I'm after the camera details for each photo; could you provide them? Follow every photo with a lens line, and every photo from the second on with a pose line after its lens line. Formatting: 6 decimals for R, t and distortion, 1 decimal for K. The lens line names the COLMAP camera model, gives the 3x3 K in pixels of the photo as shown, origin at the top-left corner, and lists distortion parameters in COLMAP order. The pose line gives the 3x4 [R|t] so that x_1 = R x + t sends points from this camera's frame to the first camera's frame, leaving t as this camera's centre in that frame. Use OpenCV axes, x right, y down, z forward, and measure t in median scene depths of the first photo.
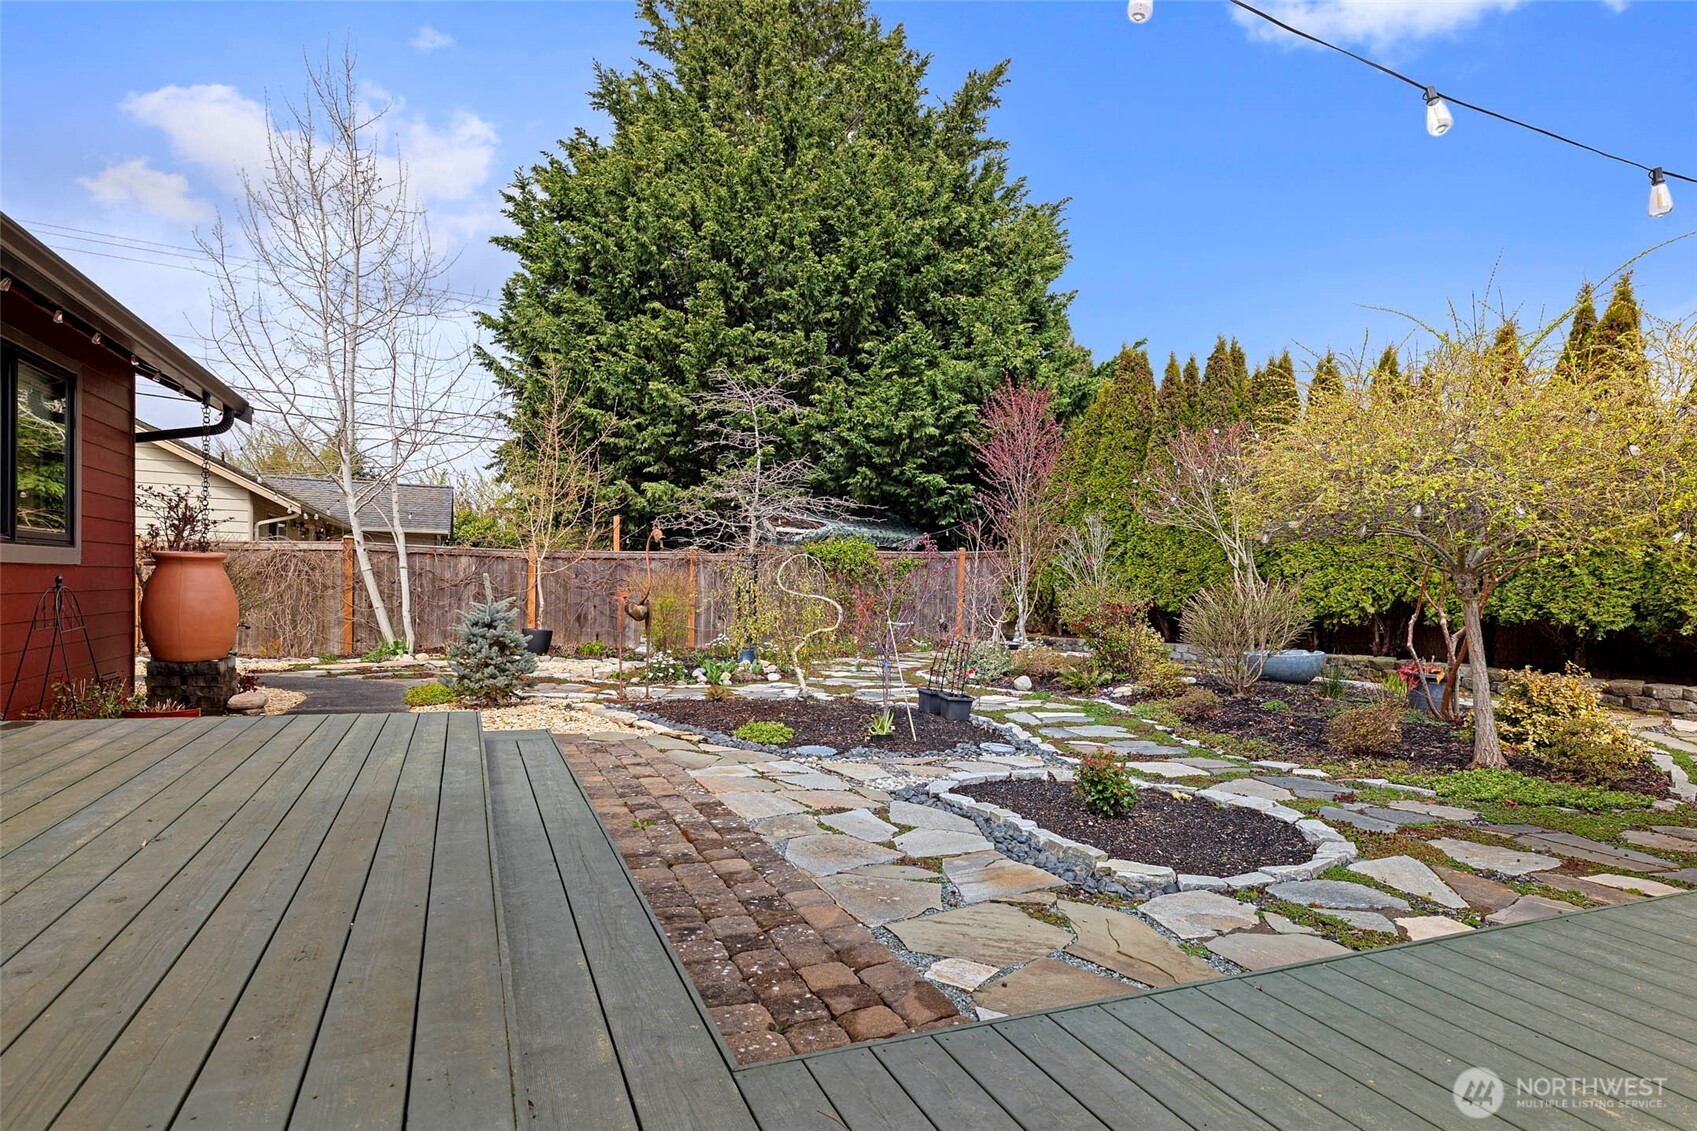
lens RADIAL K [[900.1, 0, 844.8], [0, 900.1, 603.4], [0, 0, 1]] dist [0.035170, -0.001556]
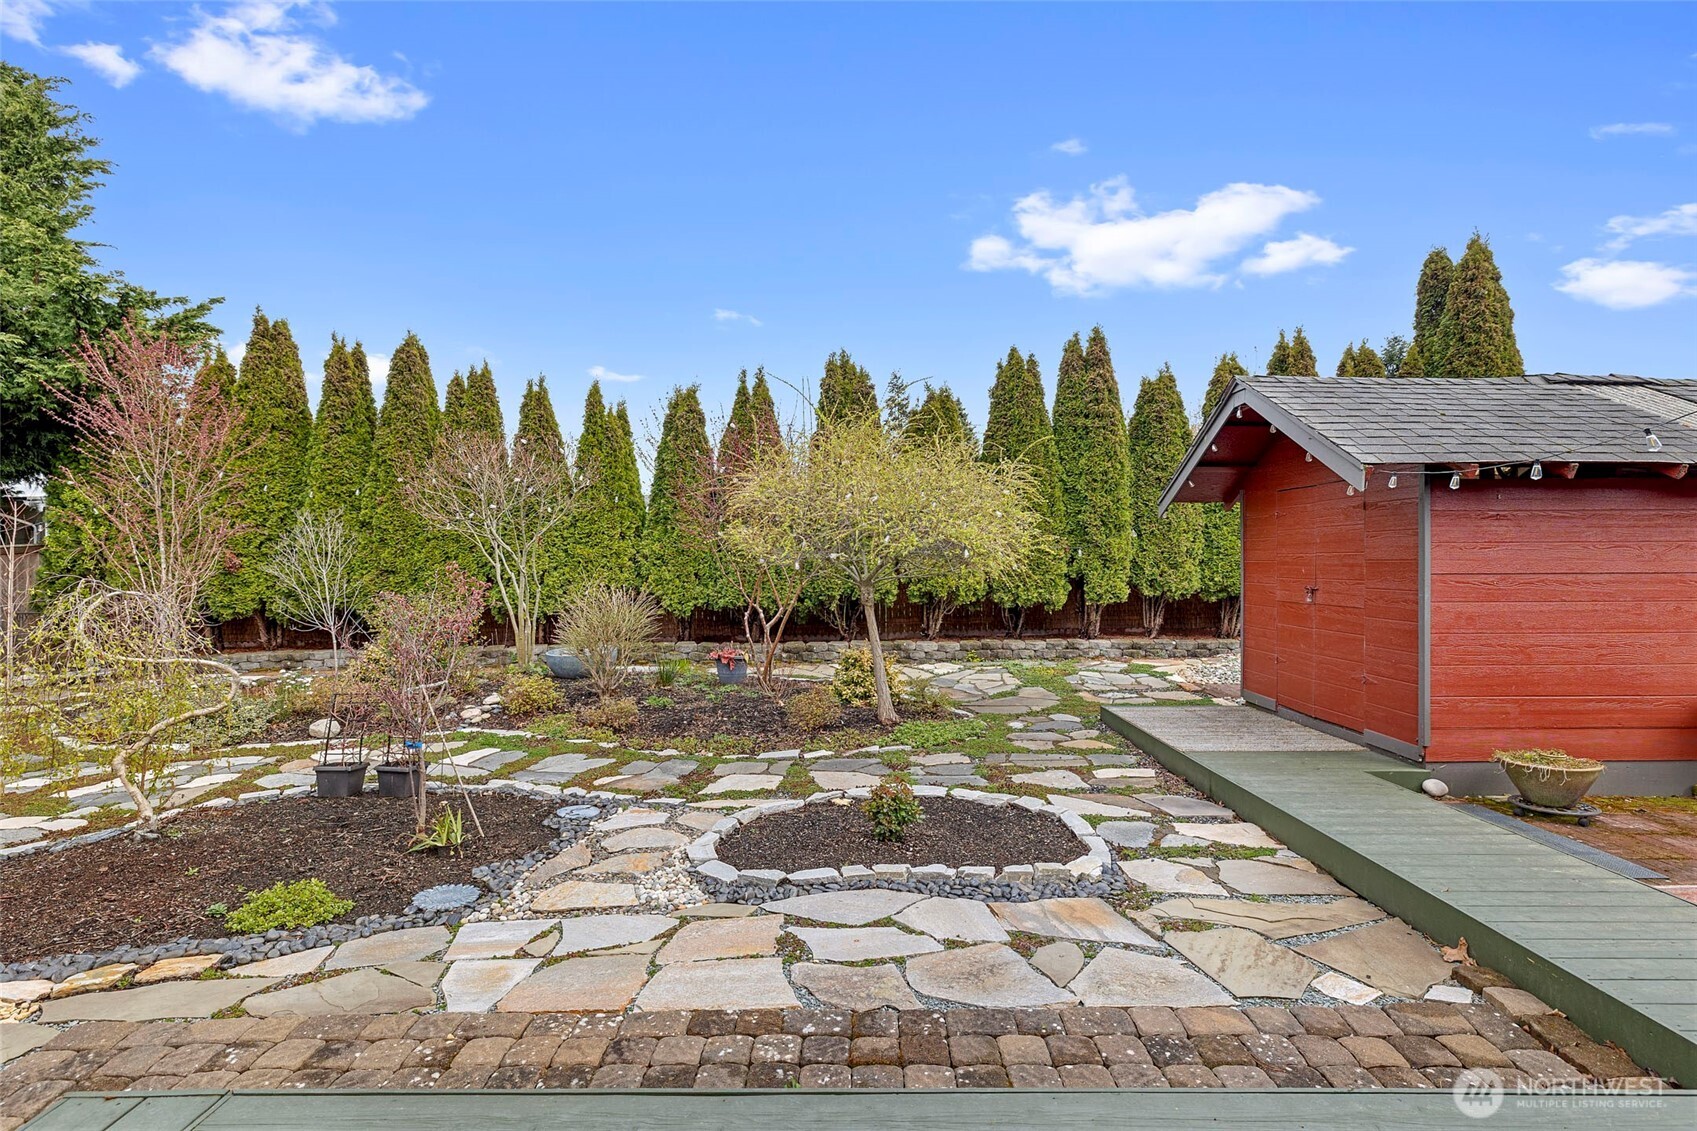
lens RADIAL K [[830.8, 0, 848.2], [0, 830.8, 579.5], [0, 0, 1]] dist [-0.013935, 0.000962]
pose [[0.420968, -0.045836, 0.905917, -0.173126], [0.041163, 0.998659, 0.031401, -0.029964], [-0.906141, 0.024071, 0.422290, 0.175826]]
